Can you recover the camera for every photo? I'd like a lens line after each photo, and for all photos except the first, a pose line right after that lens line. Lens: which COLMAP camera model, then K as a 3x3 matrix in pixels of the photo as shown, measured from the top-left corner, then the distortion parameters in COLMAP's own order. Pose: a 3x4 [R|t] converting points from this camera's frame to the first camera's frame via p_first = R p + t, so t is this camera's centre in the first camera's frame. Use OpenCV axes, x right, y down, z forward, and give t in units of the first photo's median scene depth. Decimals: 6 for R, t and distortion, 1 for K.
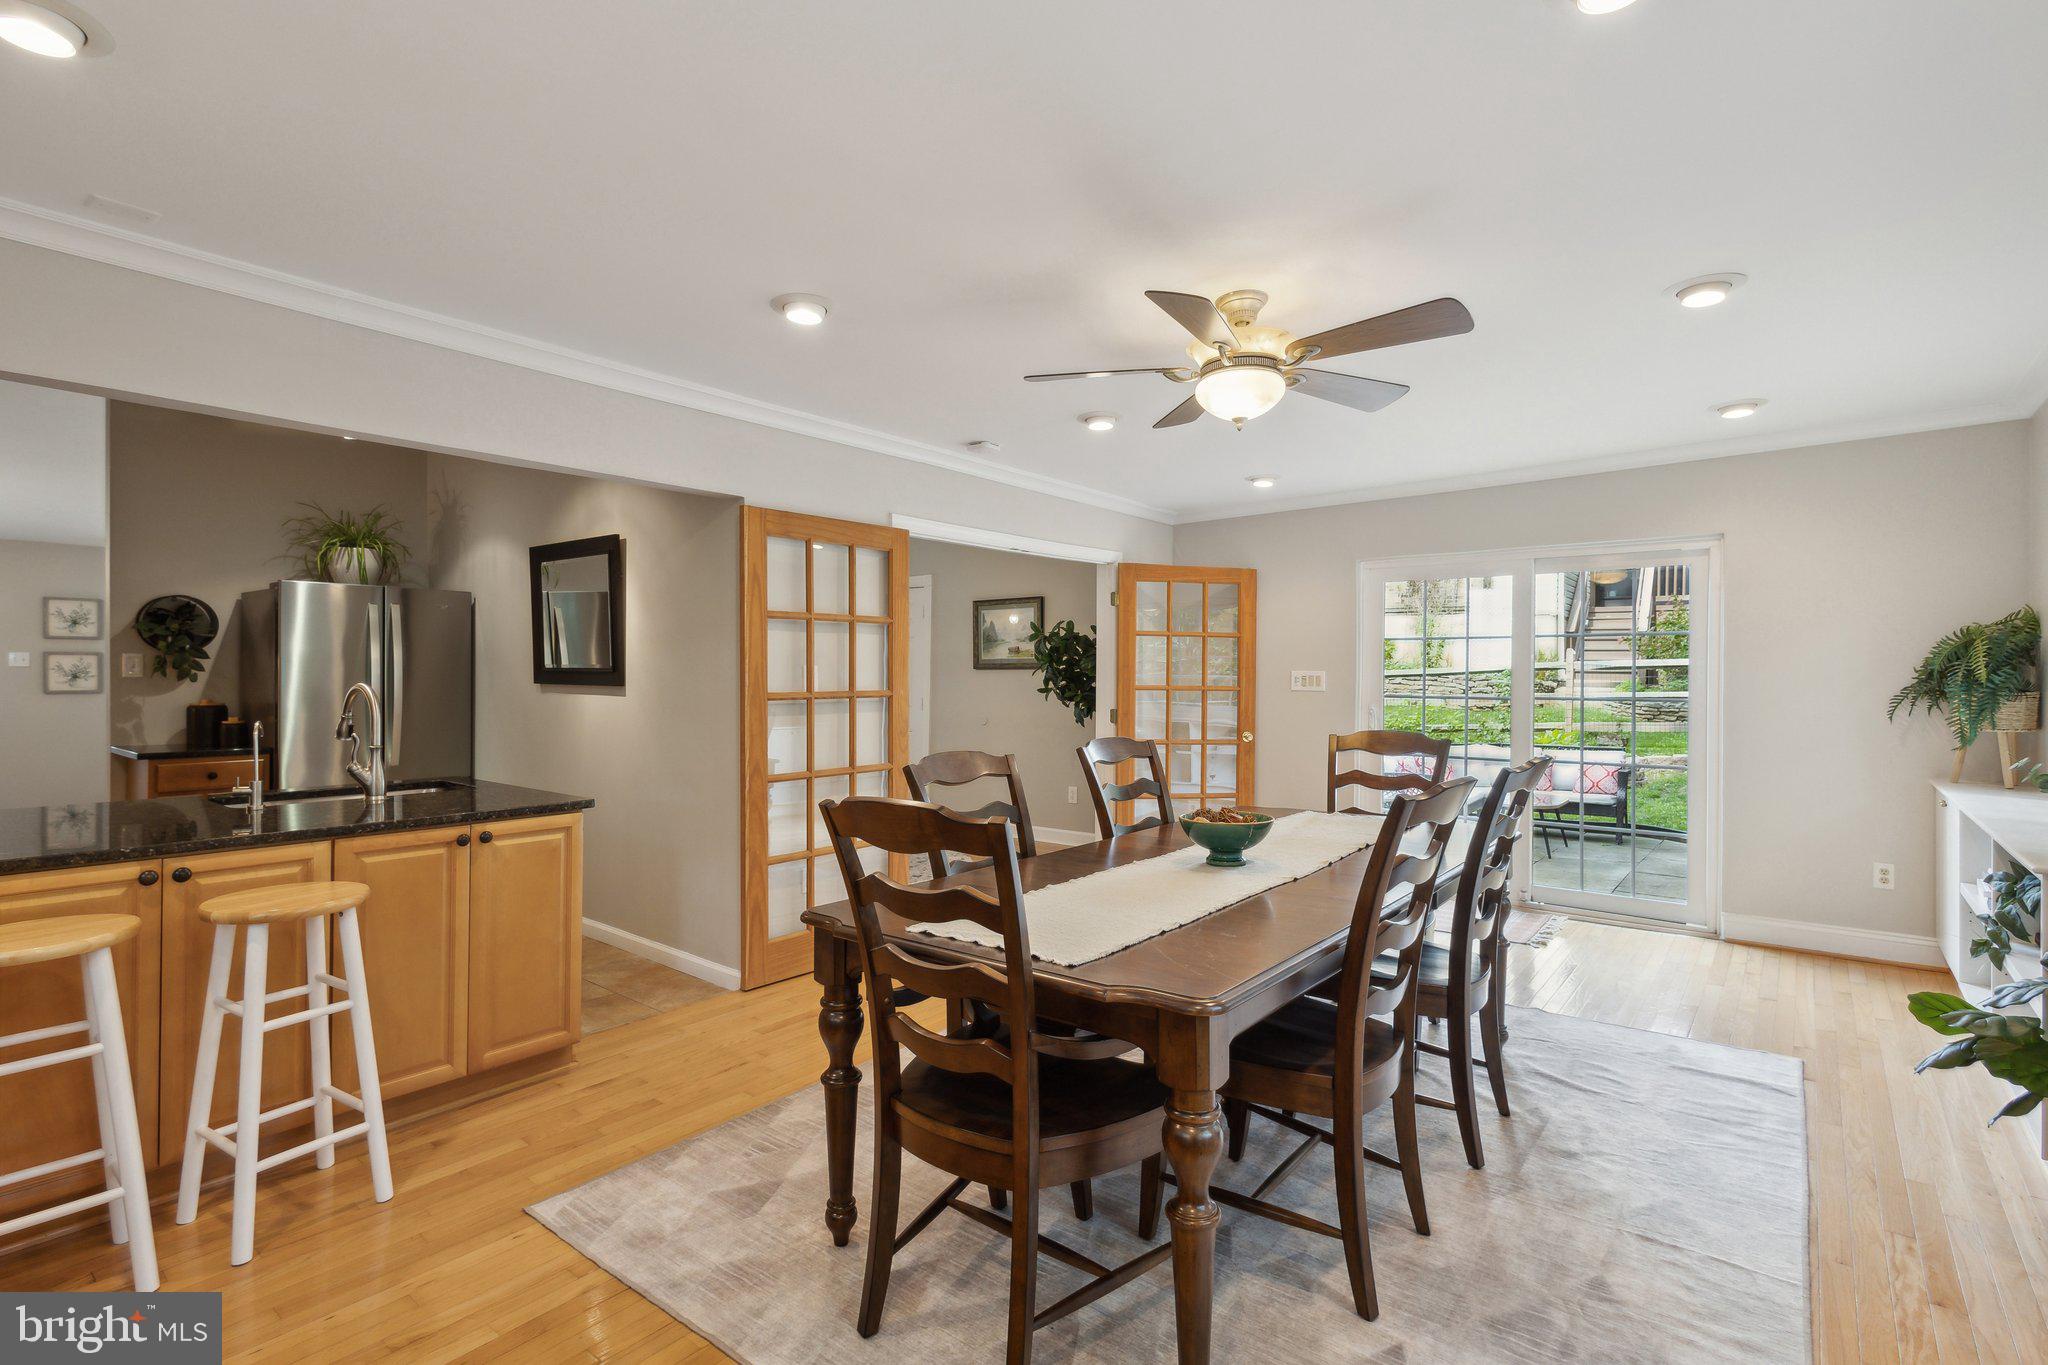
lens RADIAL K [[968.6, 0, 1024.0], [0, 968.6, 682.5], [0, 0, 1]] dist [0.009977, 0.000091]
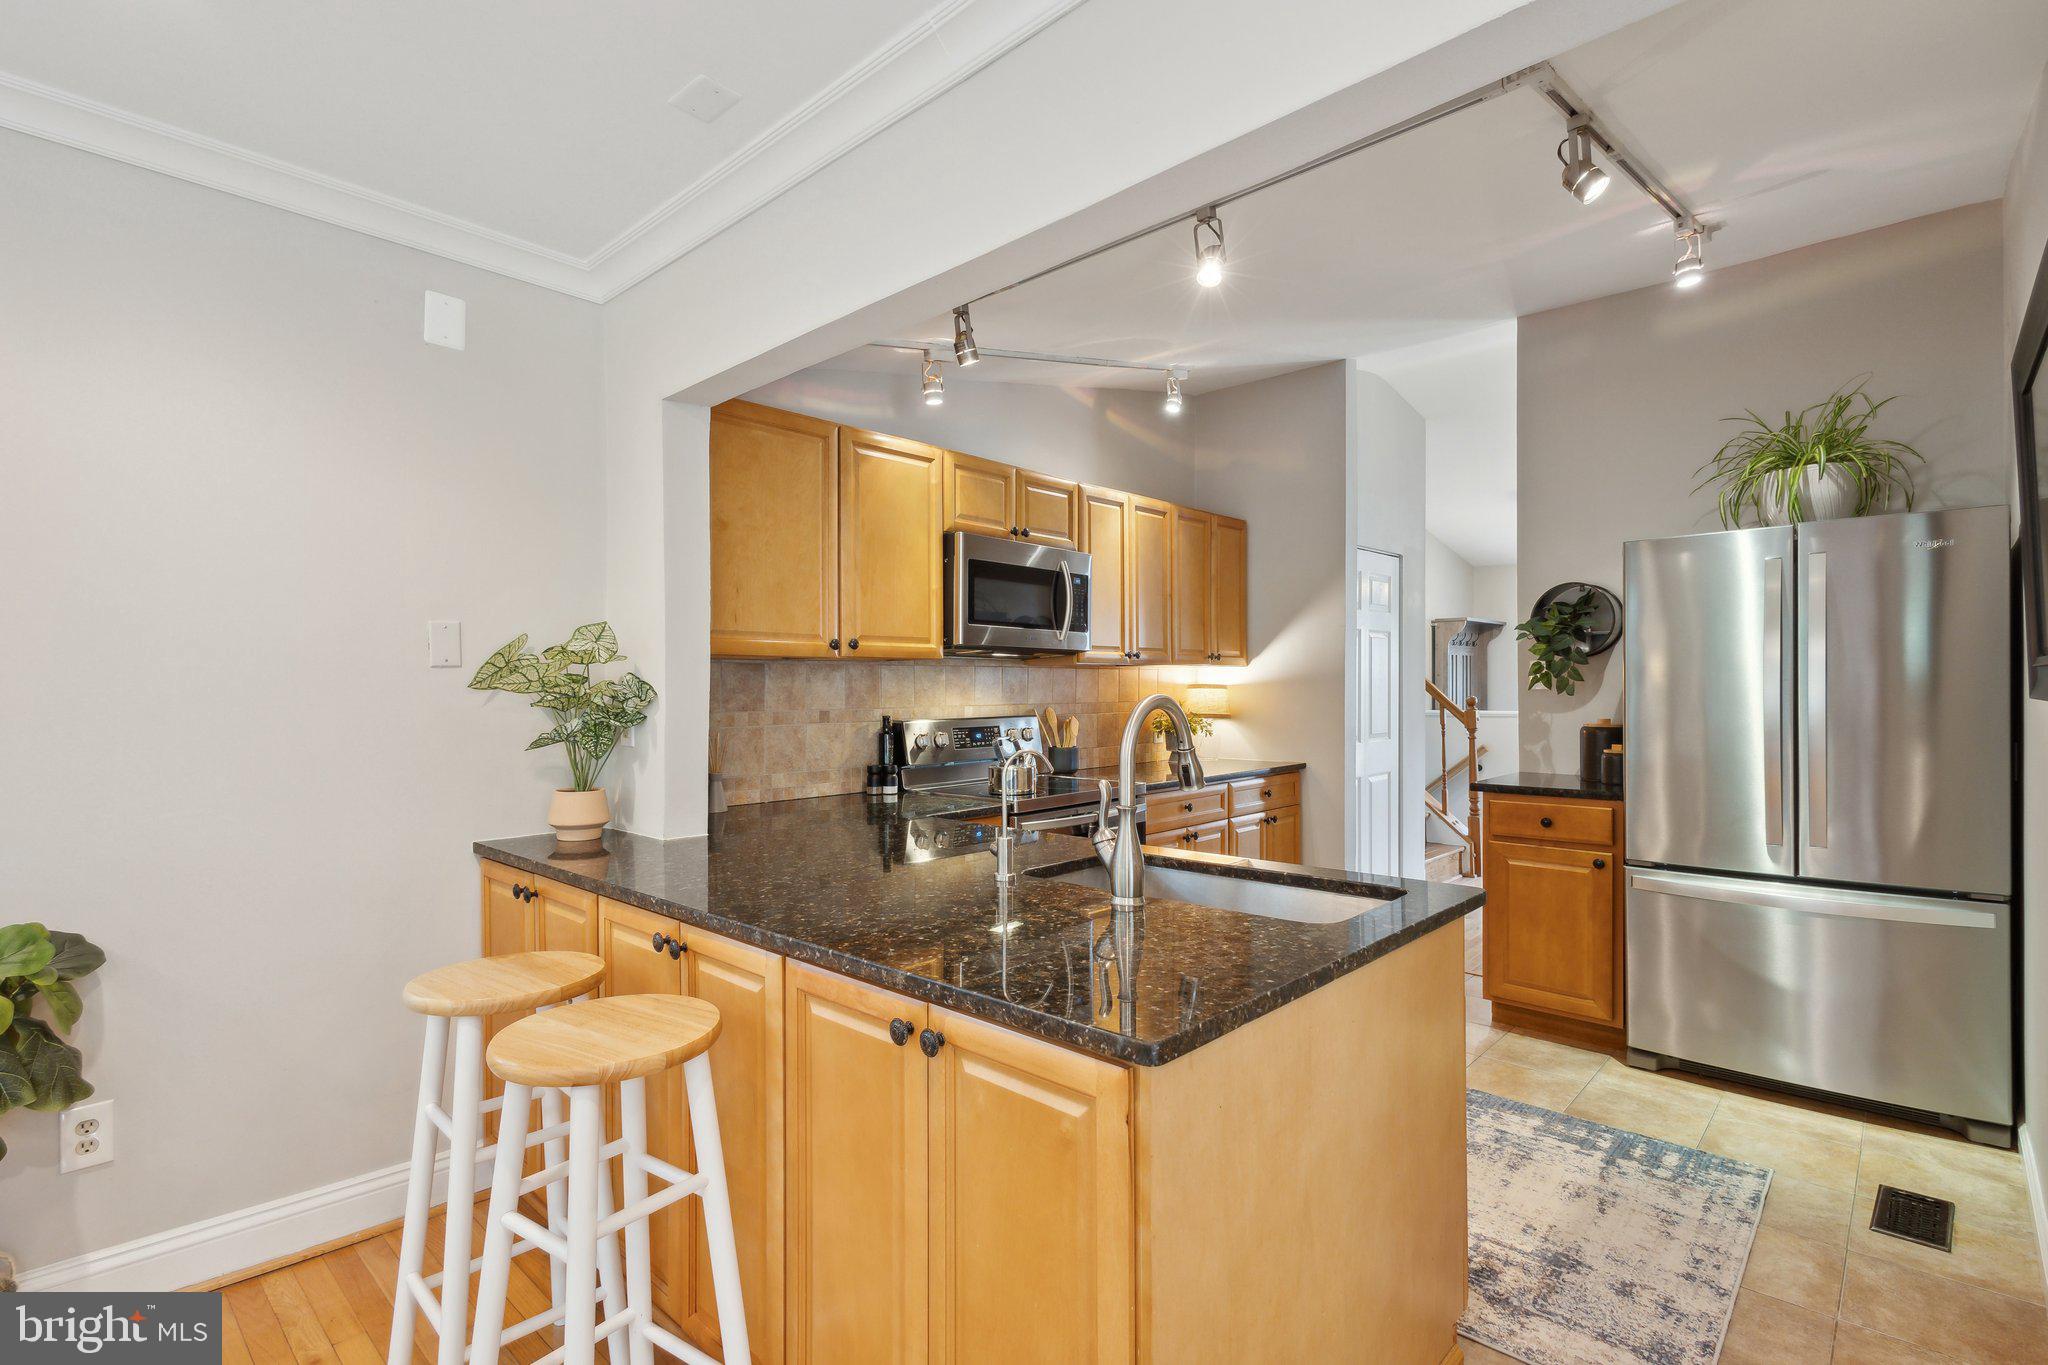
lens RADIAL K [[968.6, 0, 1024.0], [0, 968.6, 682.5], [0, 0, 1]] dist [0.009977, 0.000091]
pose [[-0.079440, -0.012104, -0.996766, -0.117258], [-0.004543, 0.999920, -0.011780, 0.001499], [0.996829, 0.003592, -0.079489, 1.072860]]
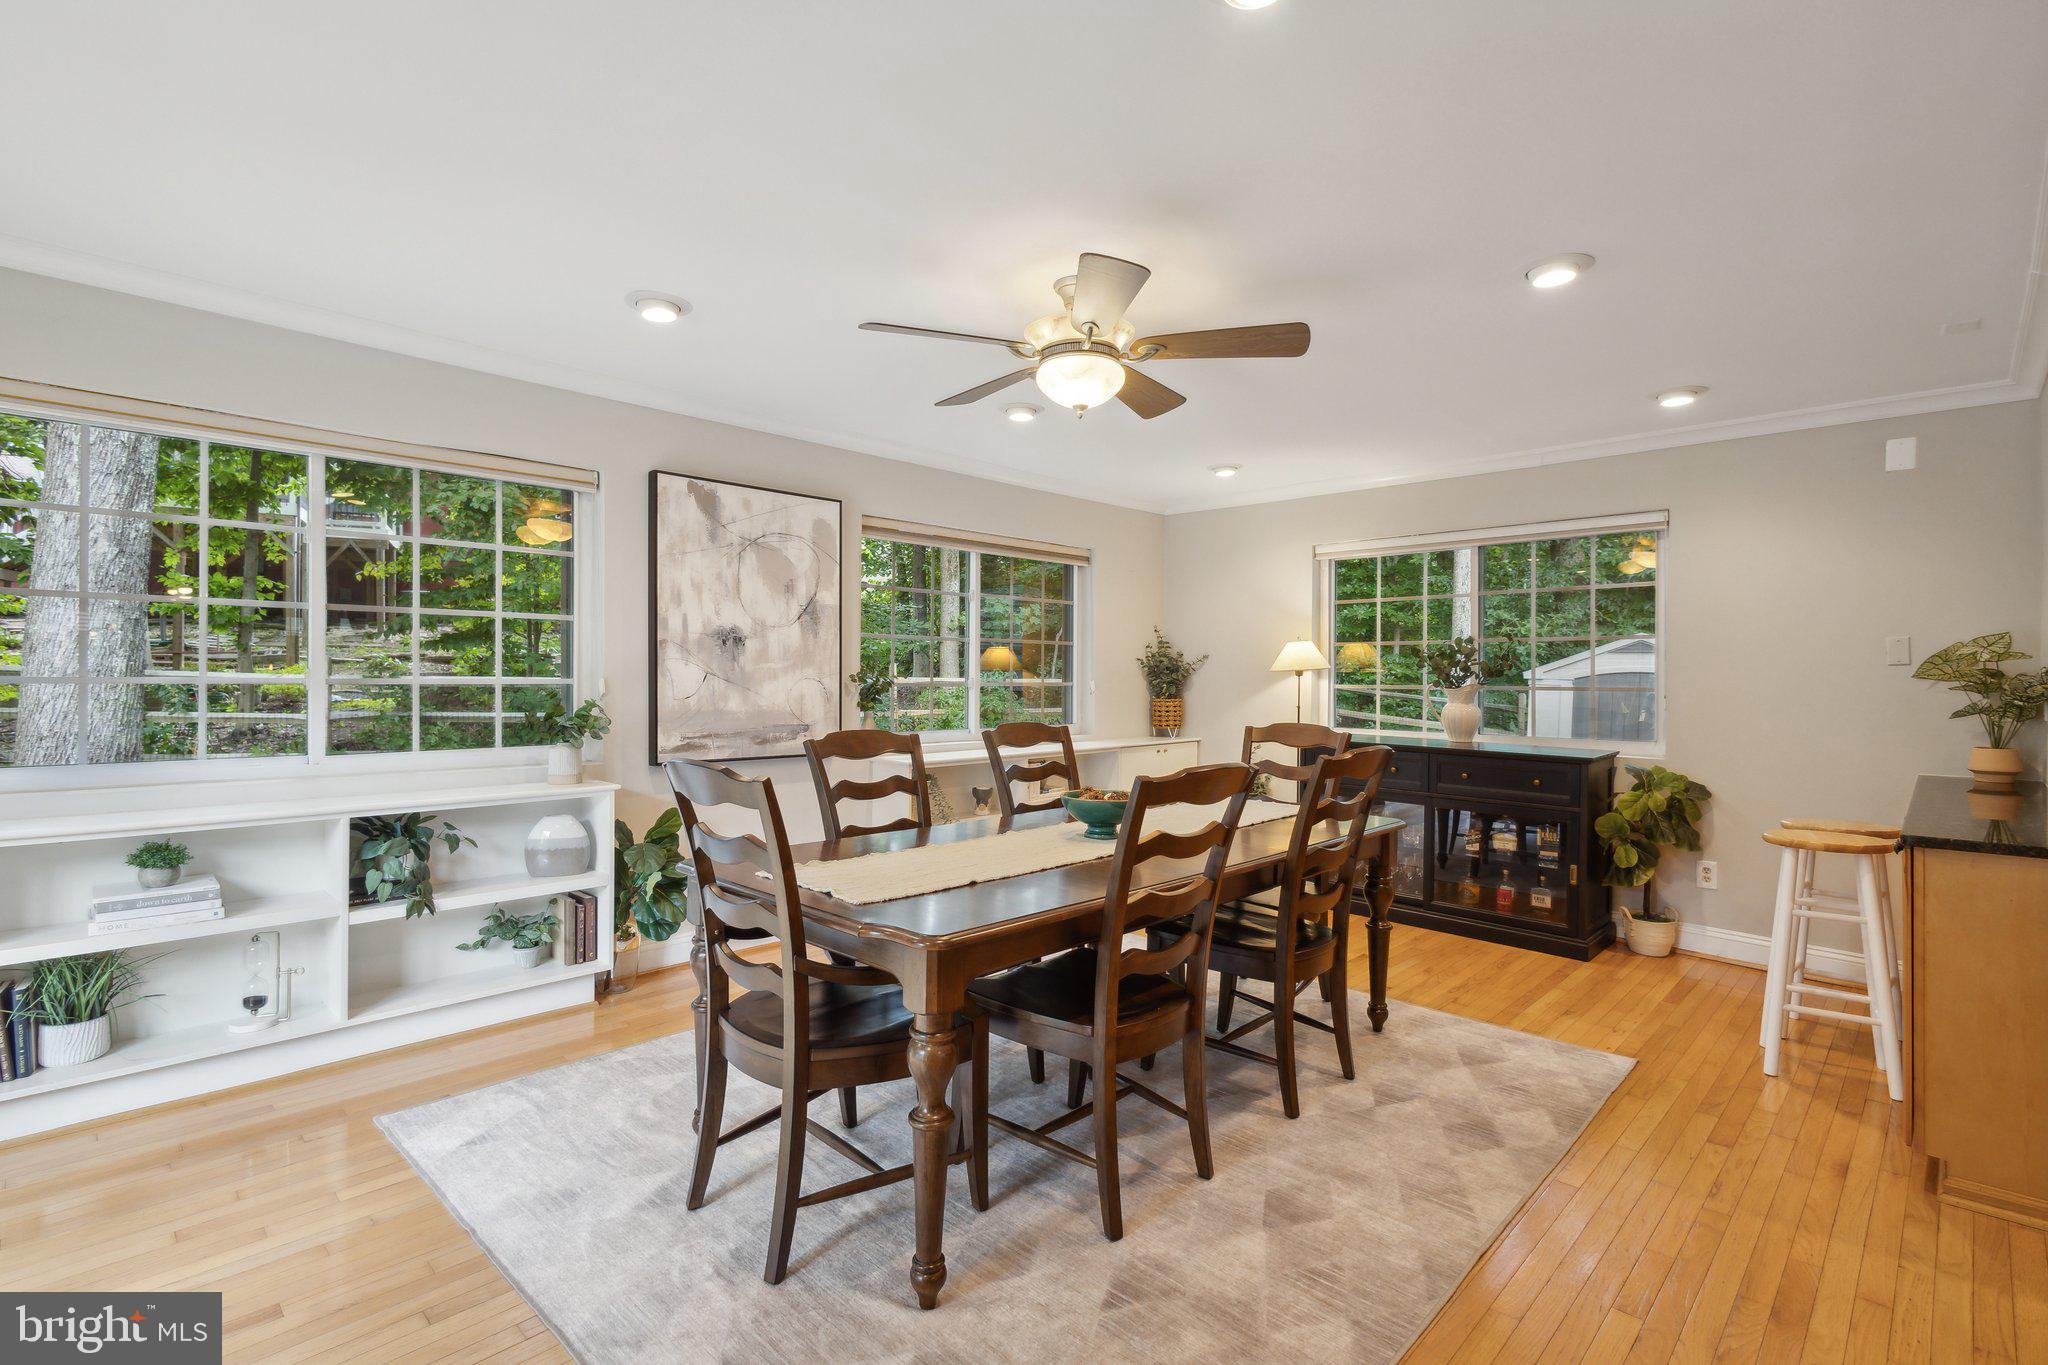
lens RADIAL K [[968.6, 0, 1024.0], [0, 968.6, 682.5], [0, 0, 1]] dist [0.009977, 0.000091]
pose [[-0.995654, -0.008143, 0.092776, 0.185385], [-0.007334, 0.999932, 0.009058, 0.001843], [-0.092843, 0.008338, -0.995646, 1.994985]]
